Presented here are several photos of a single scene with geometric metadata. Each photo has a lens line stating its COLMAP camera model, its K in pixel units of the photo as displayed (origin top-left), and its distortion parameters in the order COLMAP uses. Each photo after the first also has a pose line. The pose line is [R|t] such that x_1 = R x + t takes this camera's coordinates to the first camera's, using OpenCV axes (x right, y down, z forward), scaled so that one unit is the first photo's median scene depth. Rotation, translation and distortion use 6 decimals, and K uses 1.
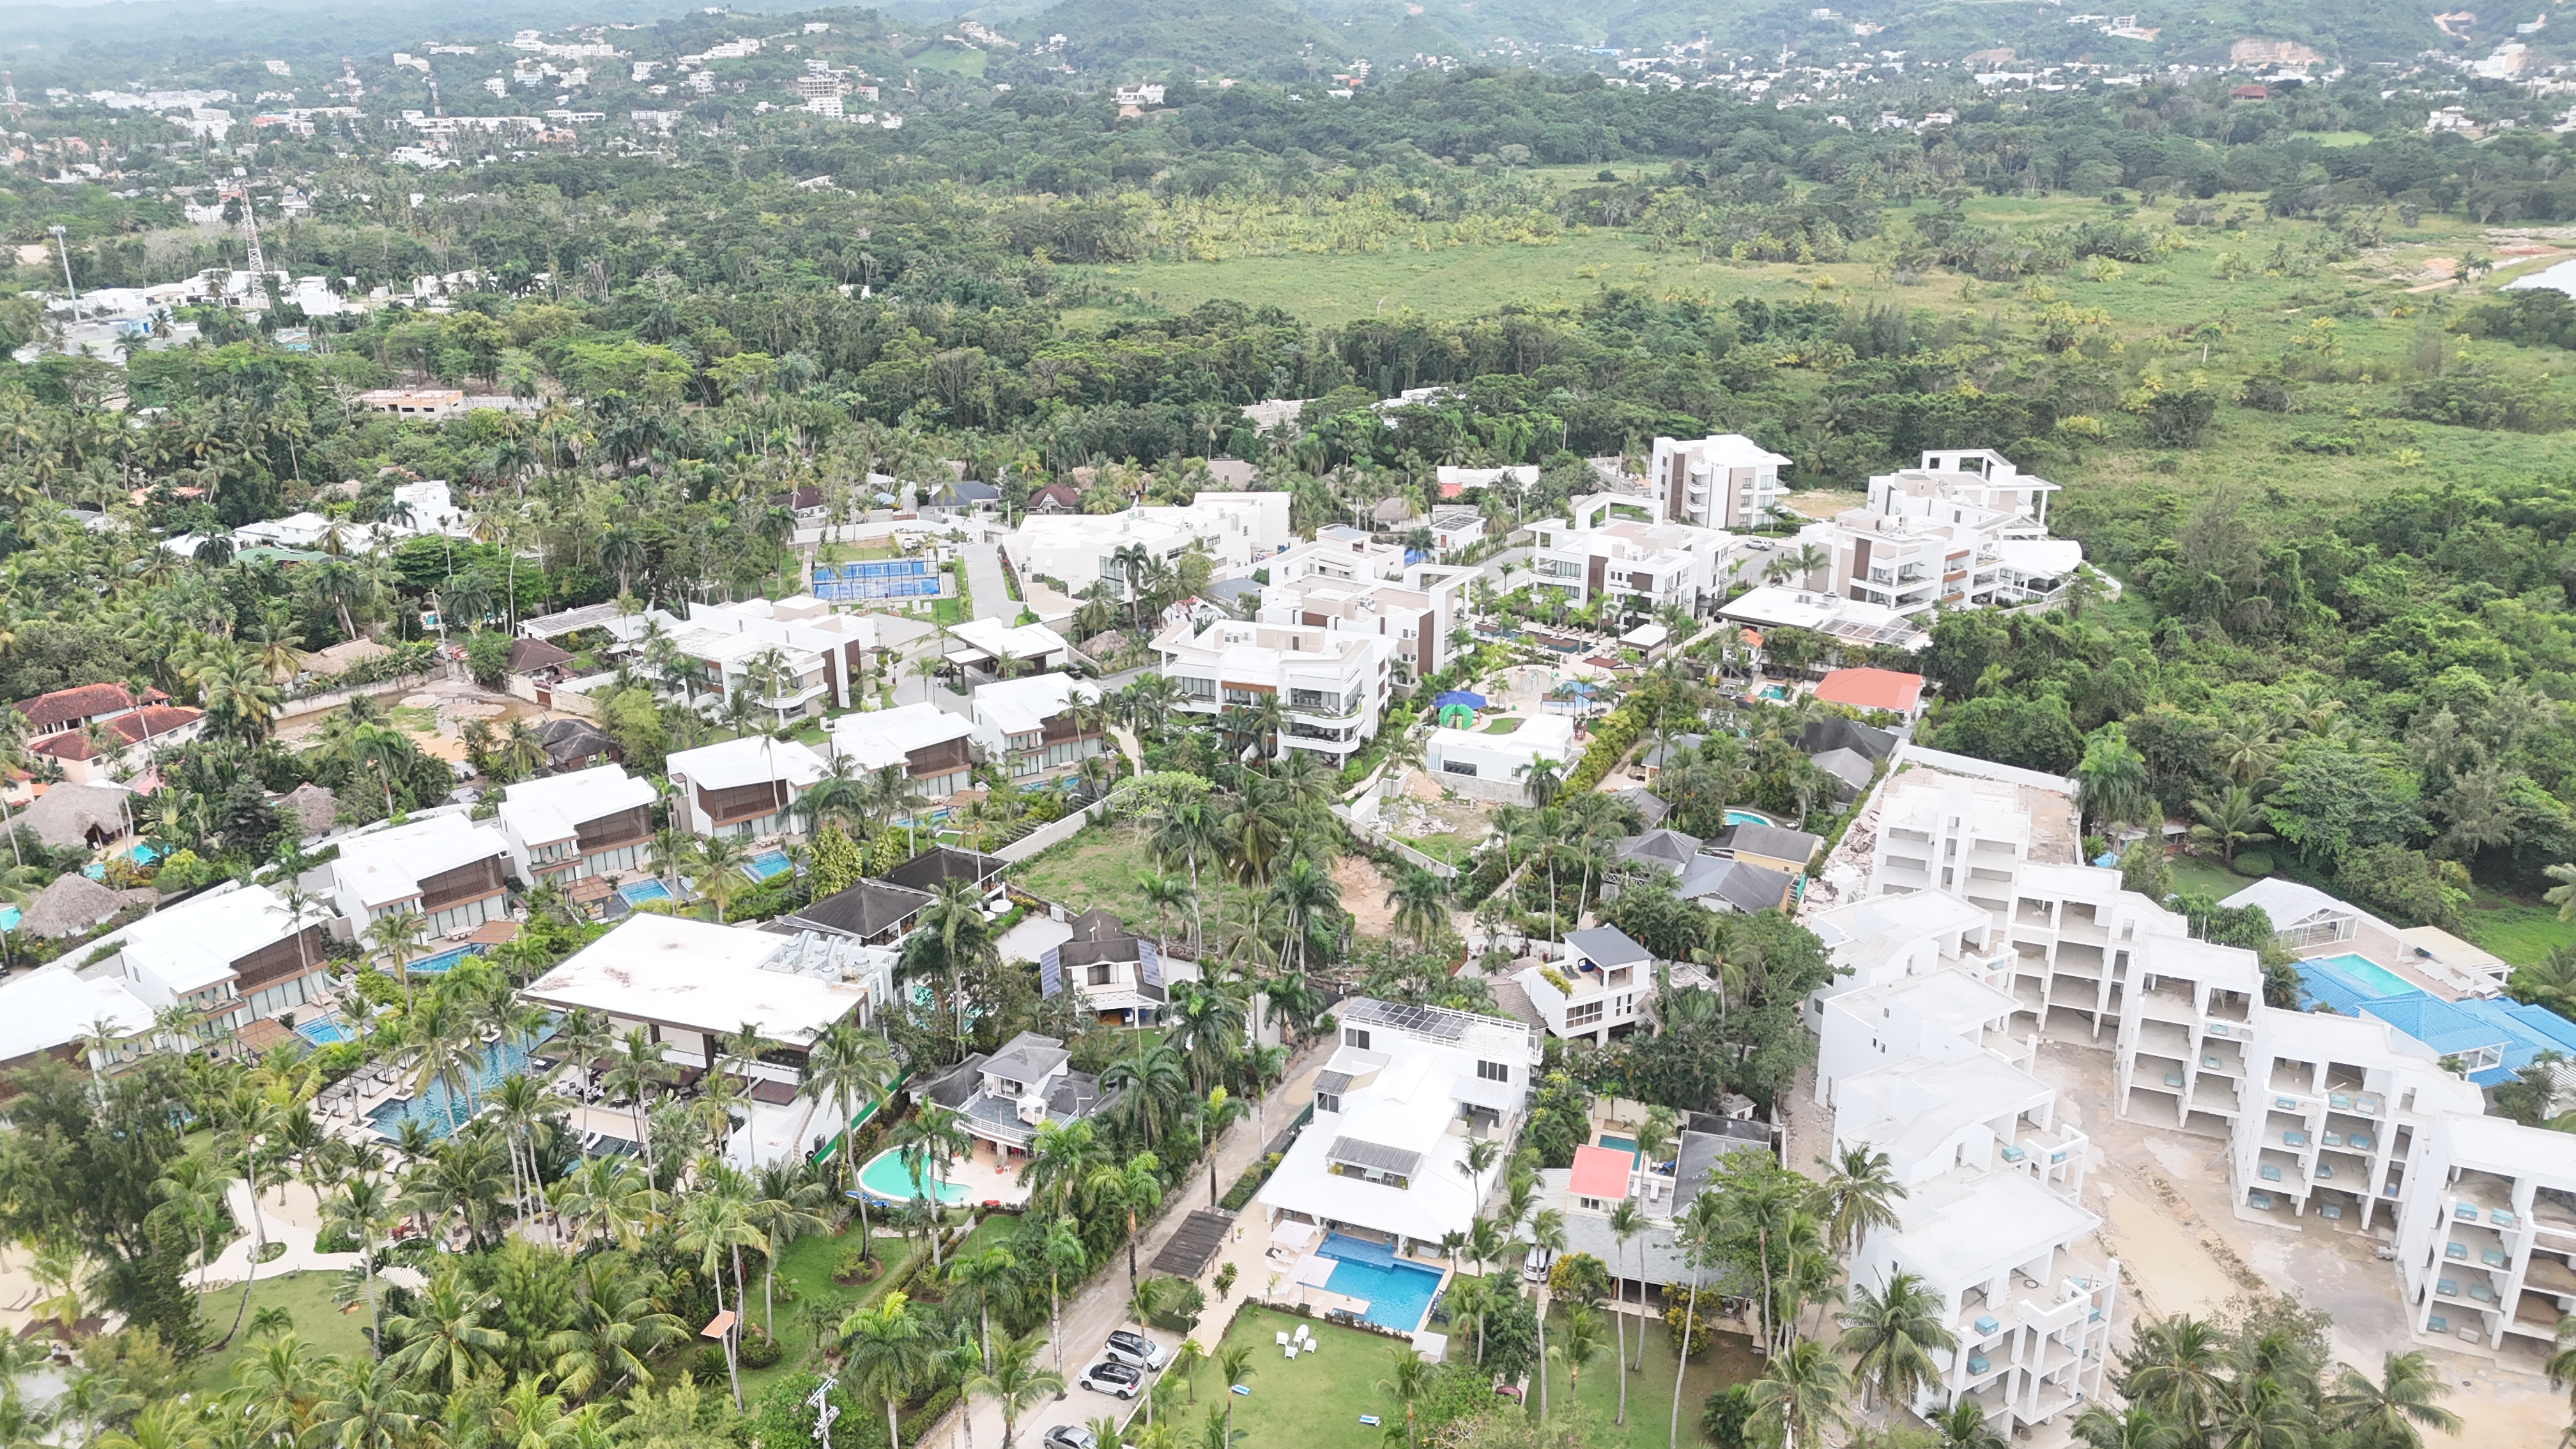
lens RADIAL K [[1888.0, 0, 1290.5], [0, 1888.0, 735.3], [0, 0, 1]] dist [0.078049, -0.076606]
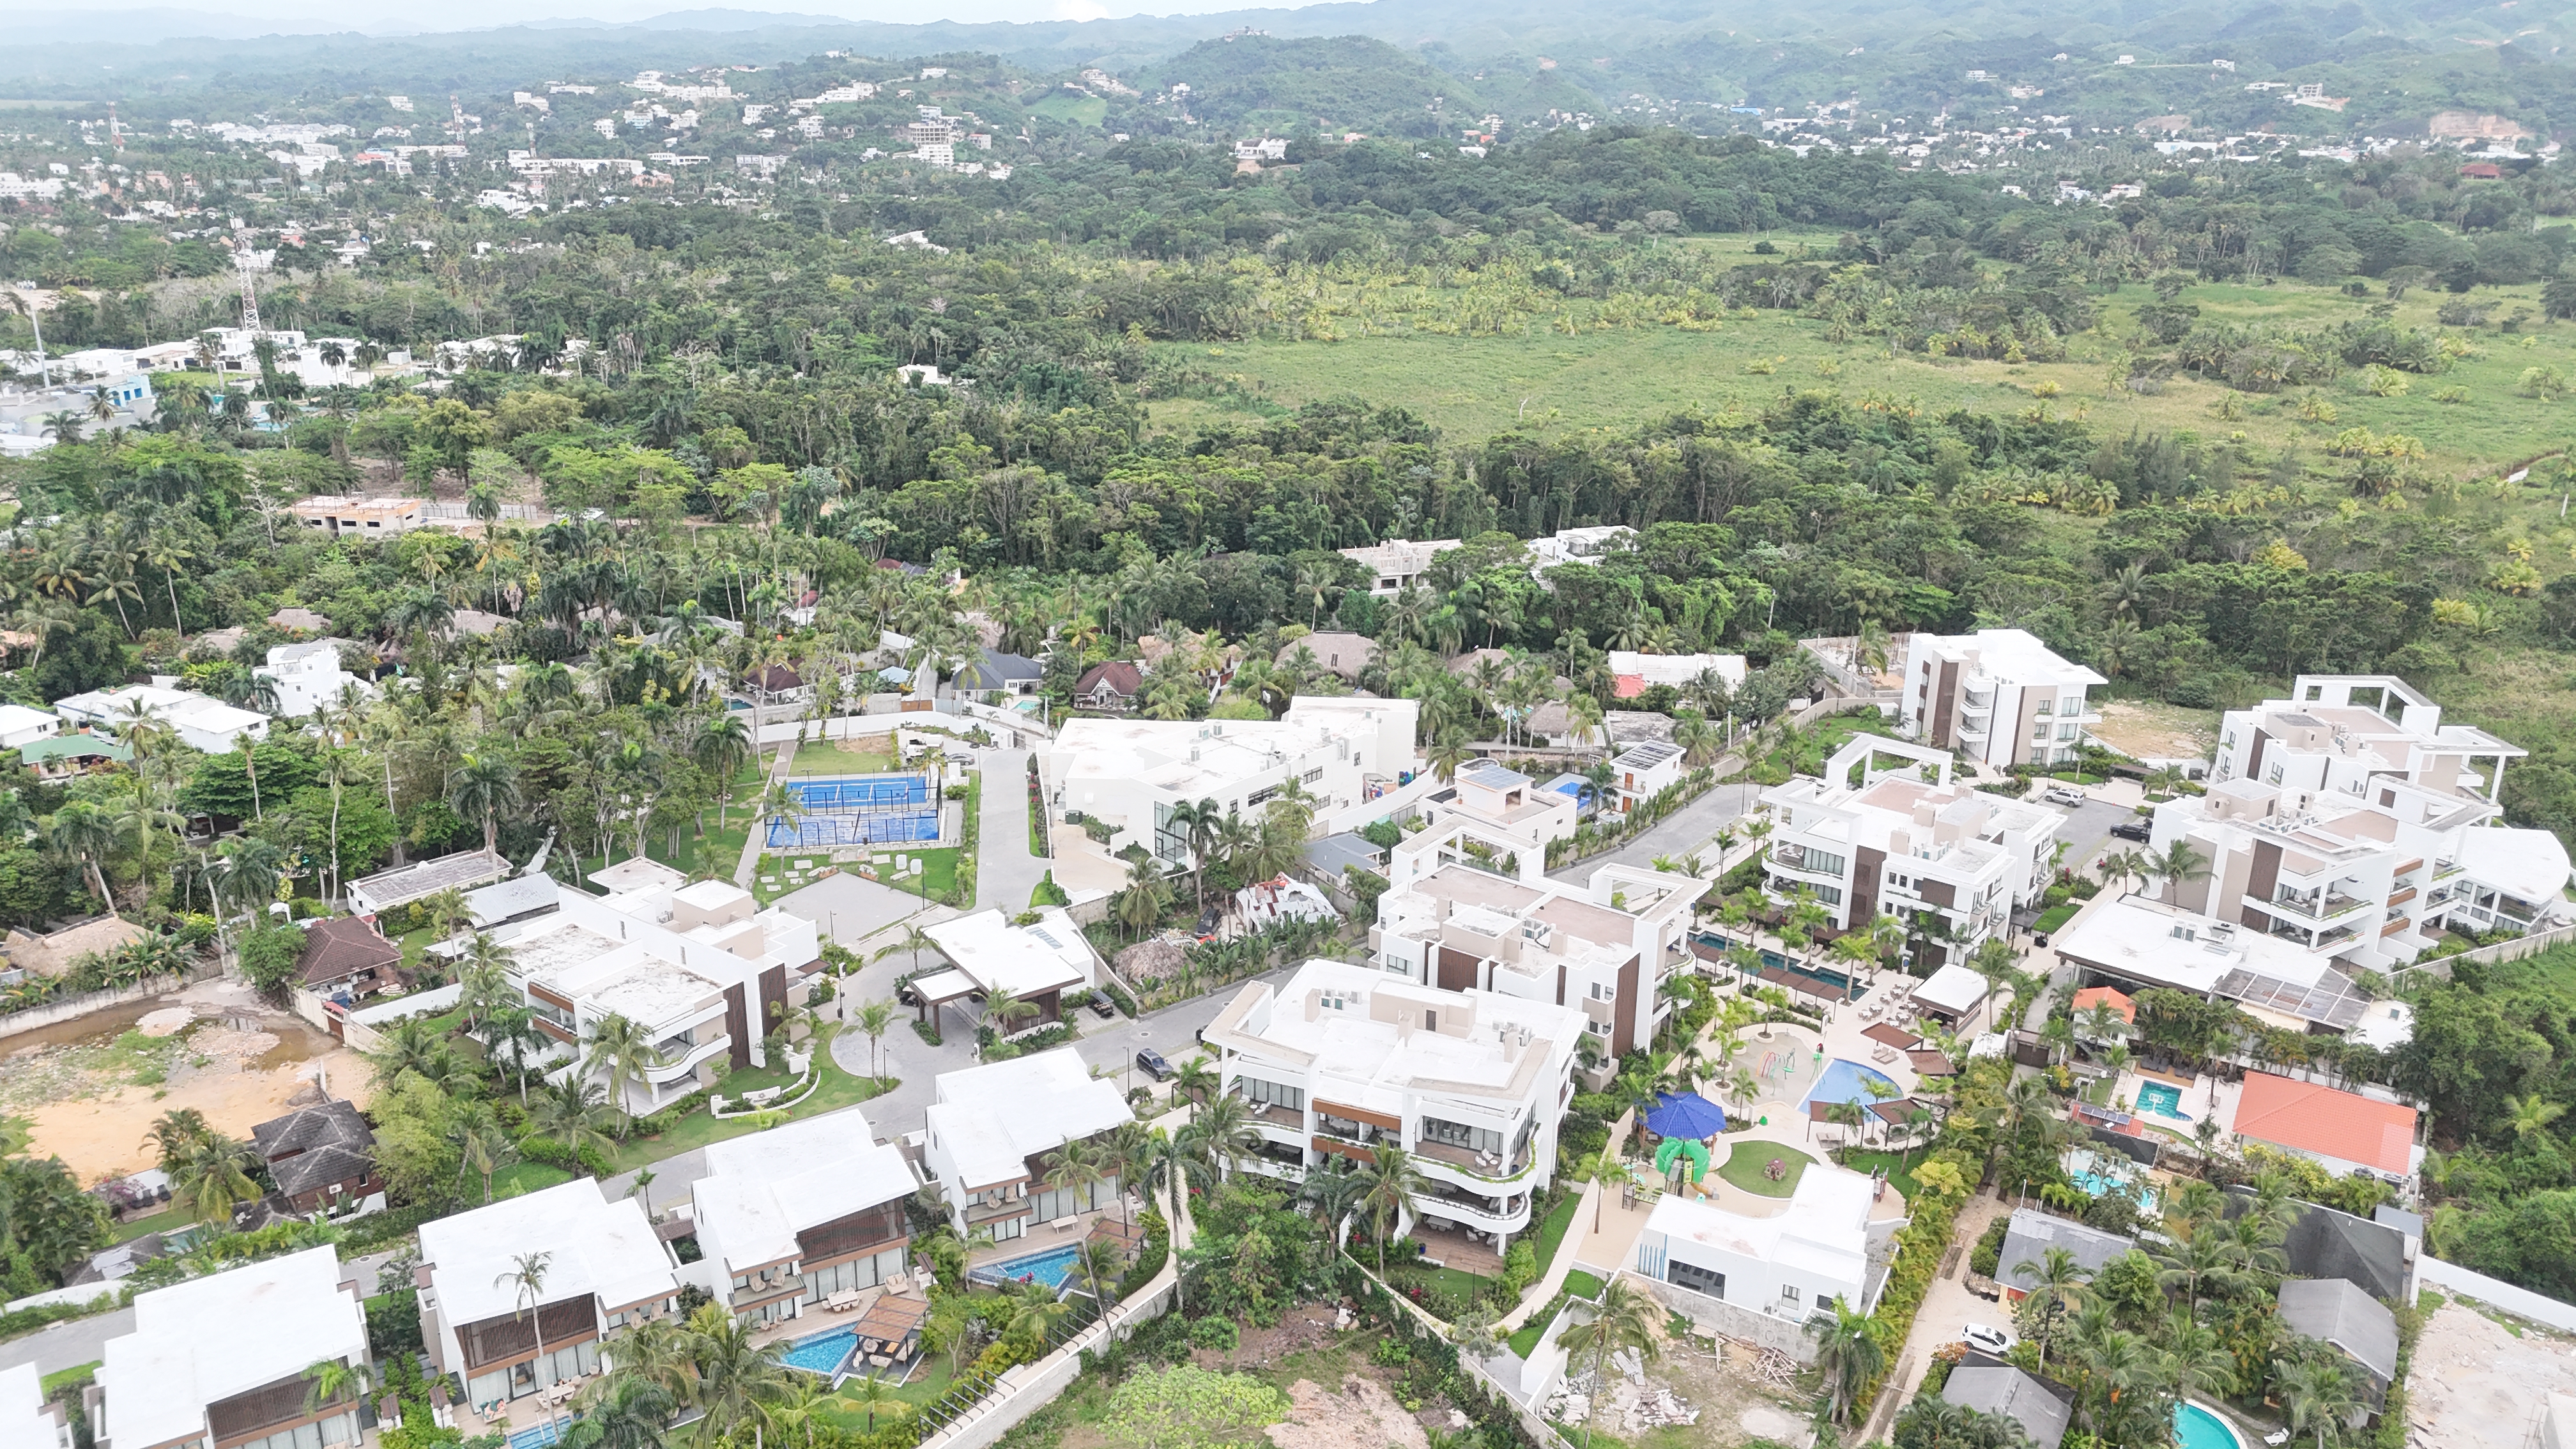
lens RADIAL K [[1888.0, 0, 1290.5], [0, 1888.0, 735.3], [0, 0, 1]] dist [0.078049, -0.076606]
pose [[0.997884, 0.036688, -0.053676, -0.005475], [-0.037949, 0.999023, -0.022663, -0.050597], [0.052792, 0.024652, 0.998301, 0.133589]]
